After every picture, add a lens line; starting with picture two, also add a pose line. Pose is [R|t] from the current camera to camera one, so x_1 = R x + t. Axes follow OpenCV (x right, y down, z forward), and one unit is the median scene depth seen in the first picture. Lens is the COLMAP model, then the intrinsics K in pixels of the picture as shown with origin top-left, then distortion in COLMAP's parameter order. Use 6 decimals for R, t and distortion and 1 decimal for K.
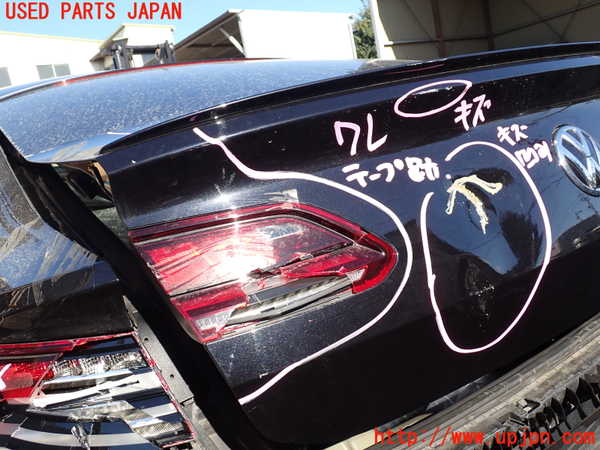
lens RADIAL K [[525.2, 0, 299.9], [0, 525.2, 224.8], [0, 0, 1]] dist [0.003054, -0.000321]
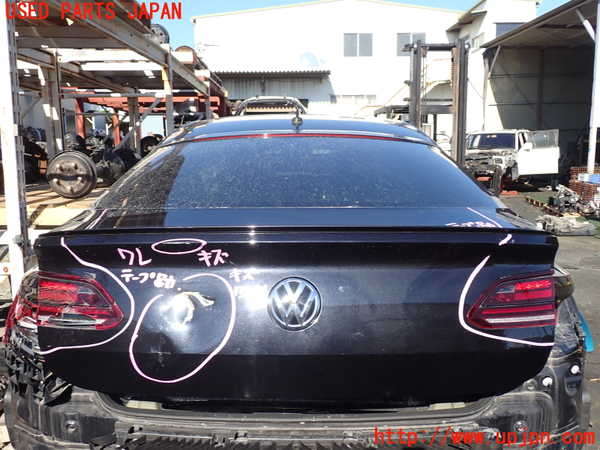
lens RADIAL K [[525.2, 0, 300.2], [0, 525.2, 224.6], [0, 0, 1]] dist [0.003054, -0.000321]
pose [[0.793662, 0.265197, -0.547513, 1.533098], [-0.230540, 0.963968, 0.132730, -0.637478], [0.562985, 0.020881, 0.826204, -0.279600]]
